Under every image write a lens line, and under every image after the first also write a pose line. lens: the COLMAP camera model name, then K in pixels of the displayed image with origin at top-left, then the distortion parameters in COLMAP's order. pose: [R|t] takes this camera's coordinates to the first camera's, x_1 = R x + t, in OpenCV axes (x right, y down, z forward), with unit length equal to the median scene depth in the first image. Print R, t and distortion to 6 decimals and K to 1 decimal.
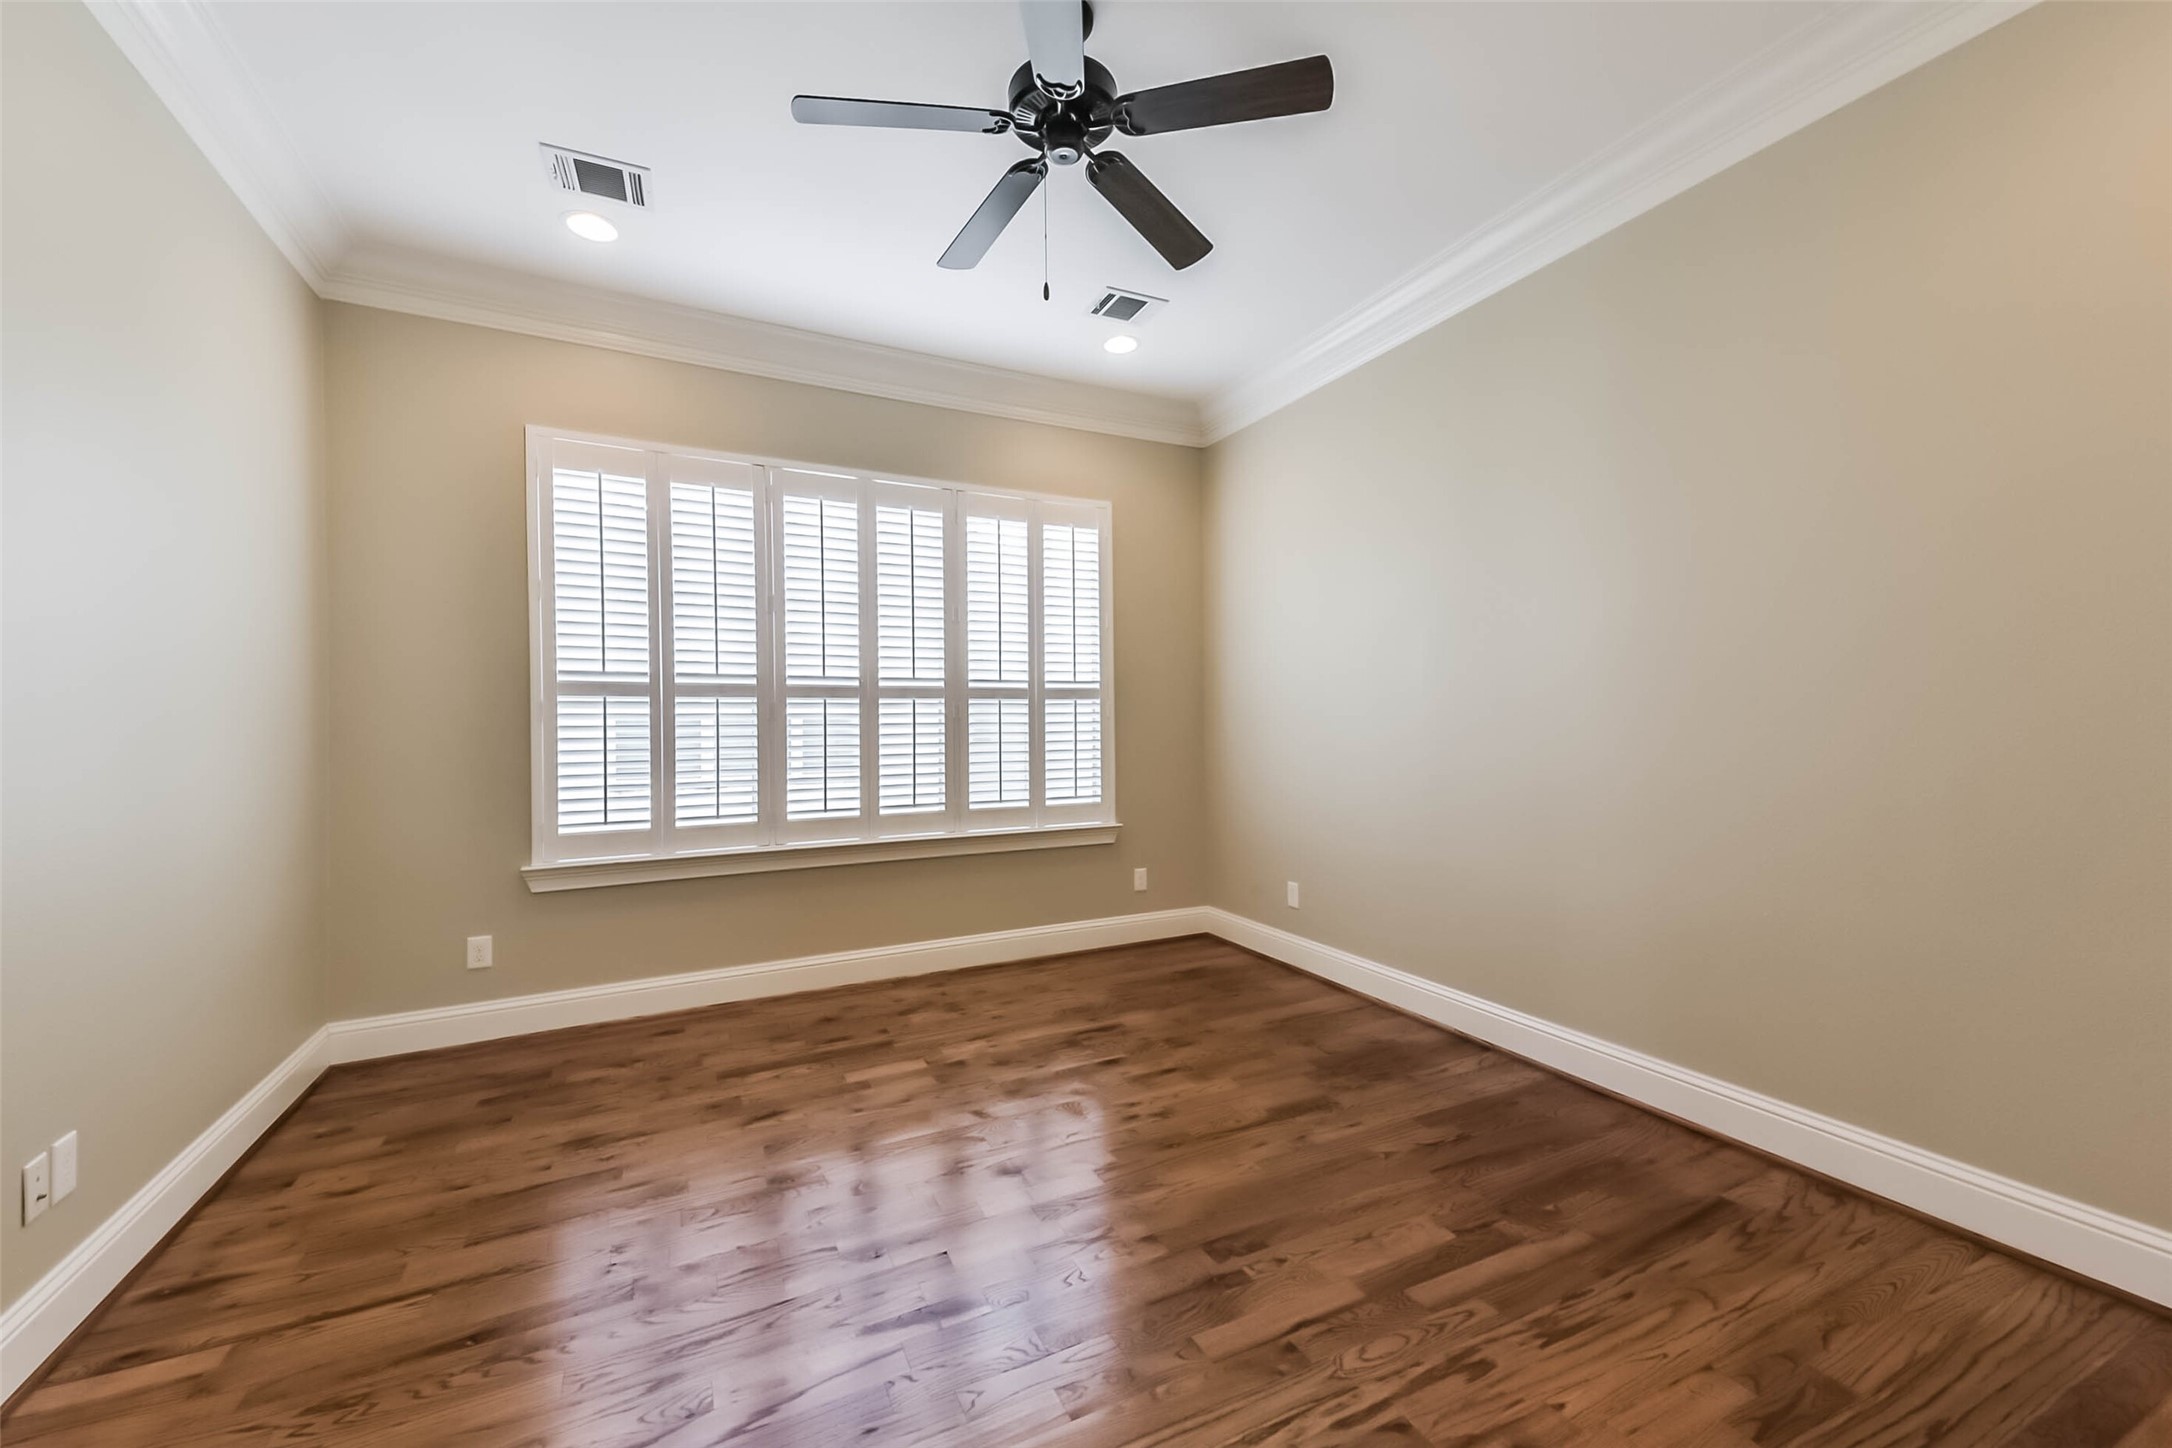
lens RADIAL K [[839.7, 0, 1084.7], [0, 839.7, 719.8], [0, 0, 1]] dist [0.077245, -0.032974]
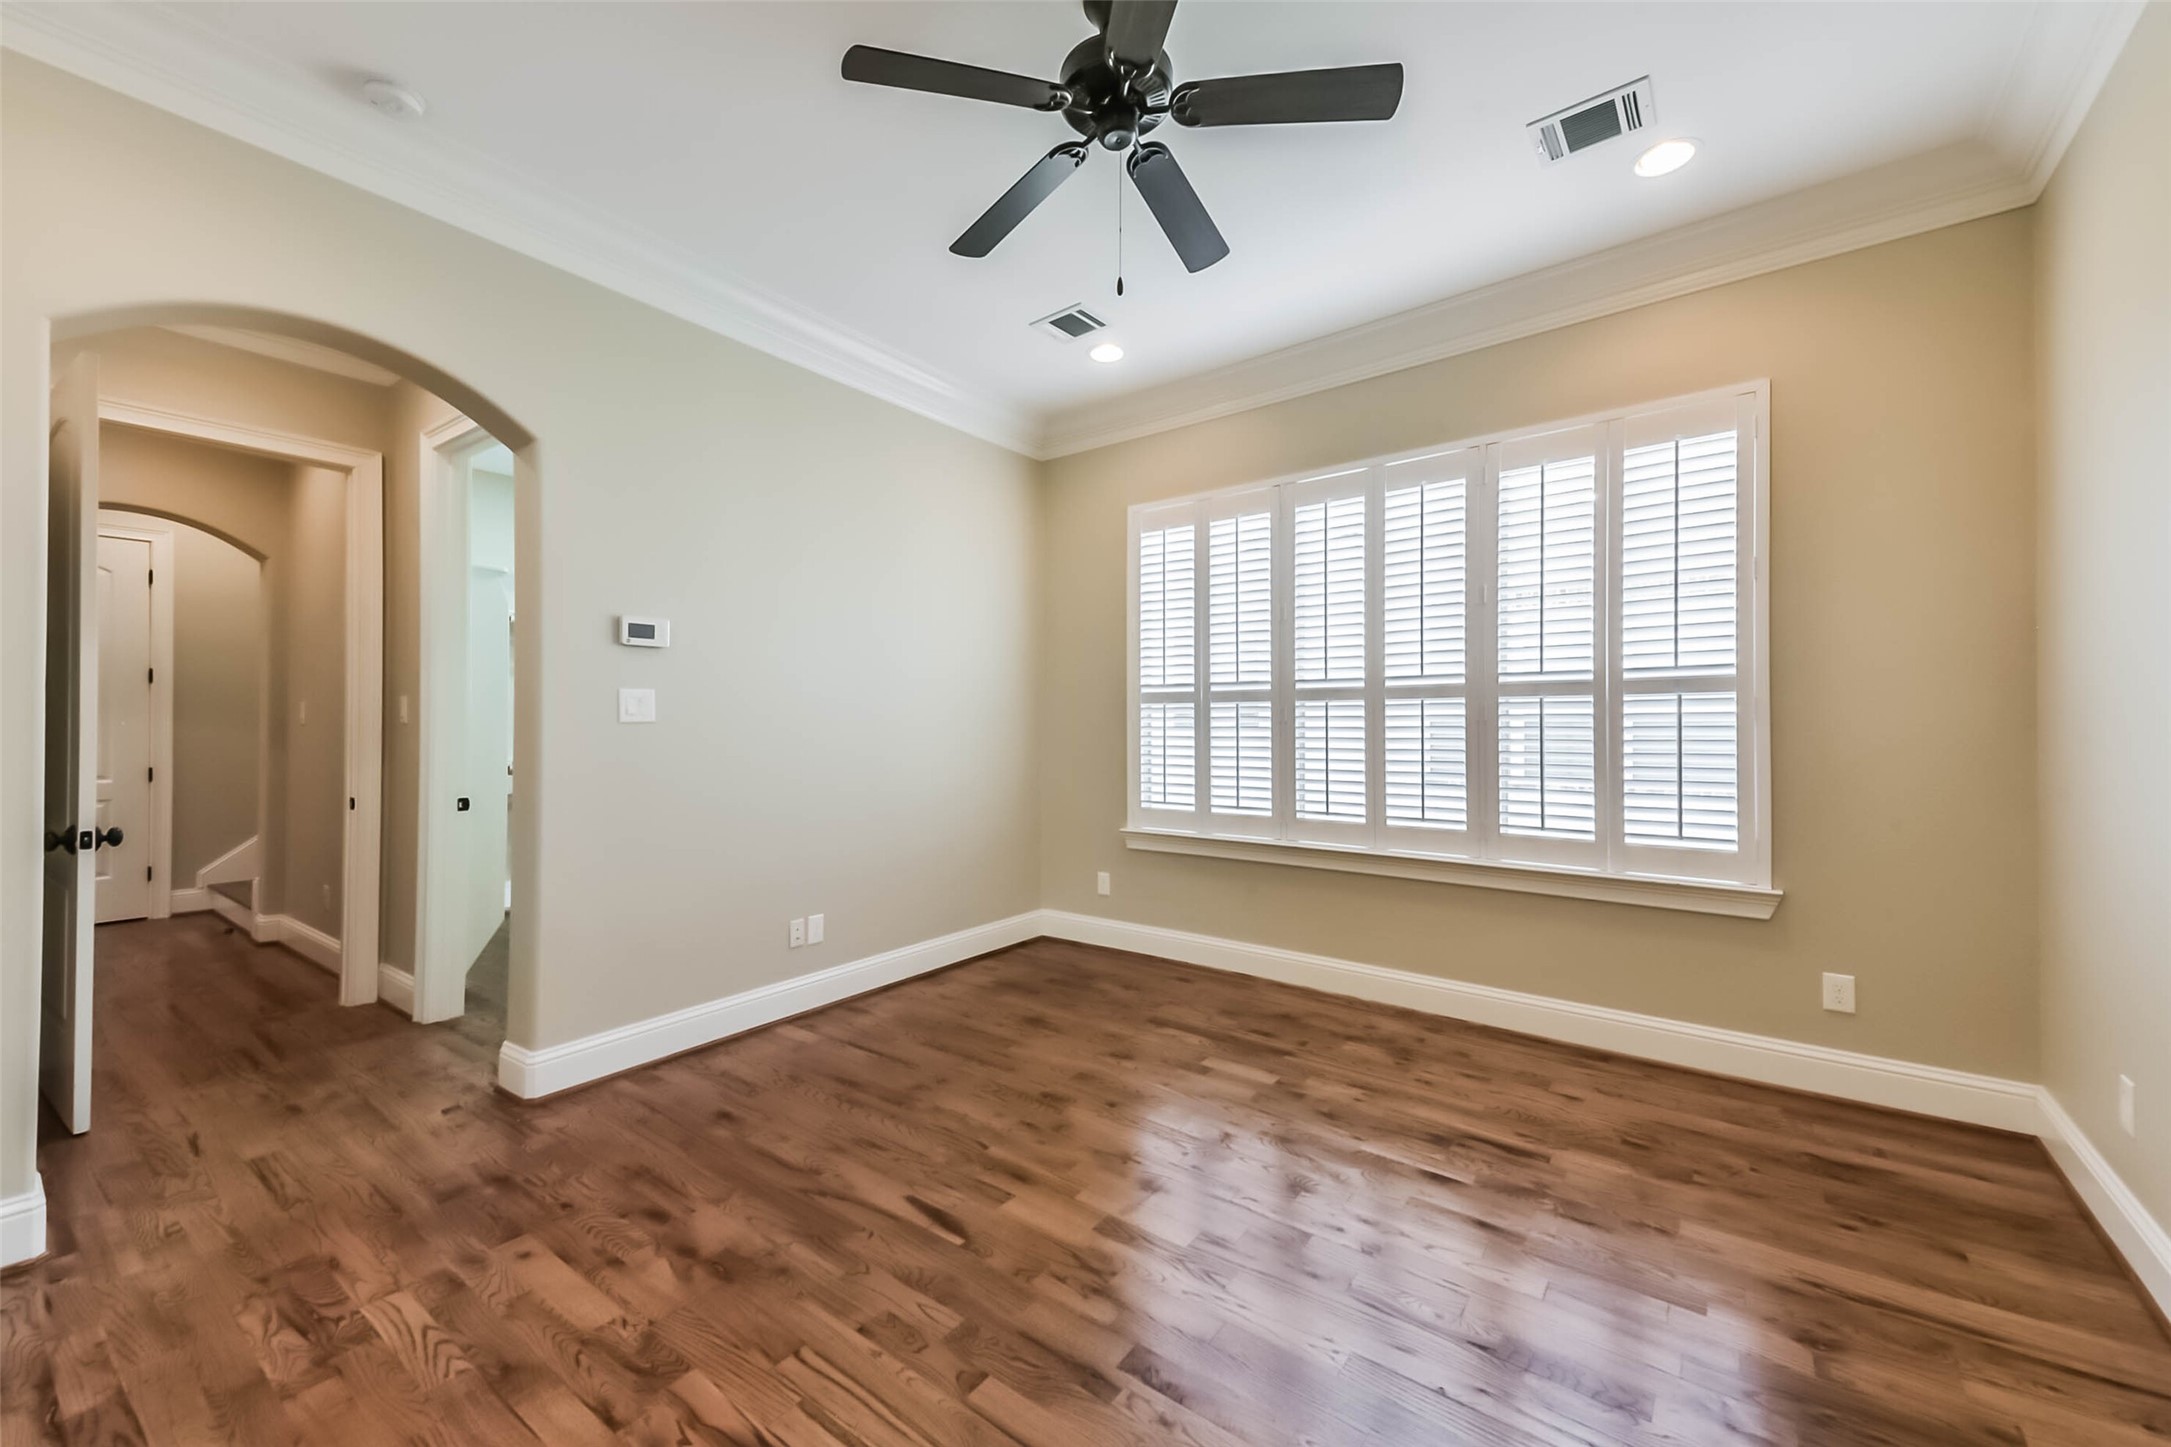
lens RADIAL K [[841.7, 0, 1082.9], [0, 841.7, 719.5], [0, 0, 1]] dist [0.053870, -0.019636]
pose [[0.442154, 0.000954, -0.896939, 0.503188], [-0.000188, 1.000000, 0.000971, -0.005089], [0.896939, -0.000261, 0.442154, 0.330914]]
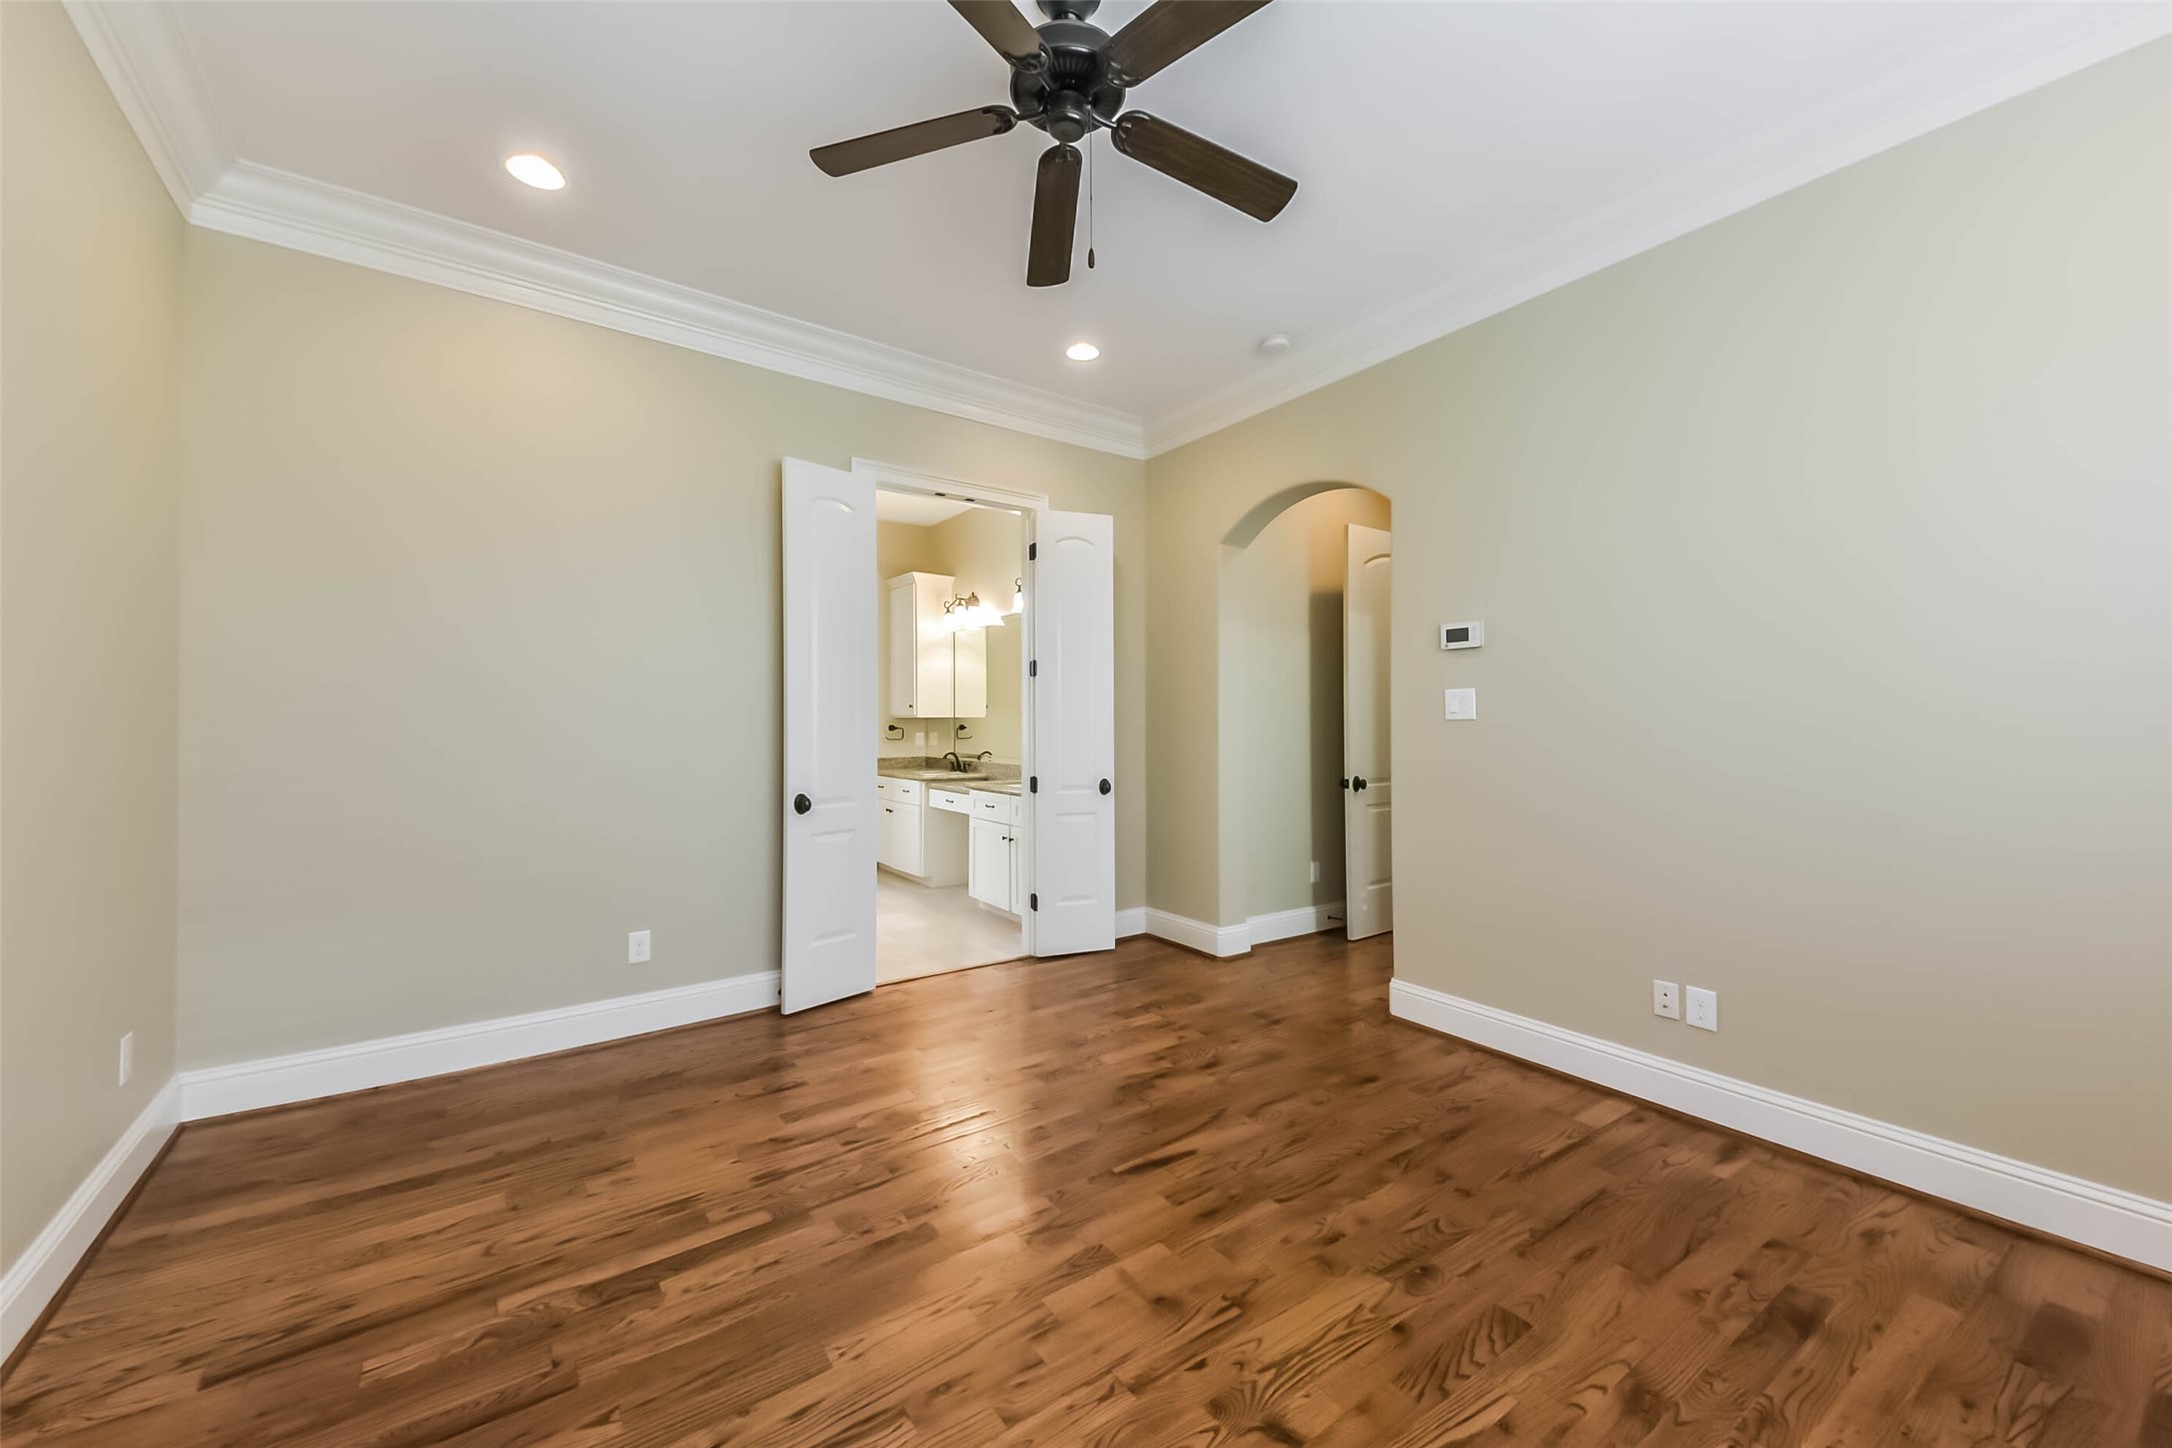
lens RADIAL K [[807.7, 0, 1072.2], [0, 807.7, 717.1], [0, 0, 1]] dist [0.051141, -0.000185]
pose [[-0.988863, 0.009641, -0.148518, 0.068338], [0.010913, 0.999910, -0.007755, -0.001914], [0.148430, -0.009289, -0.988879, 1.155052]]
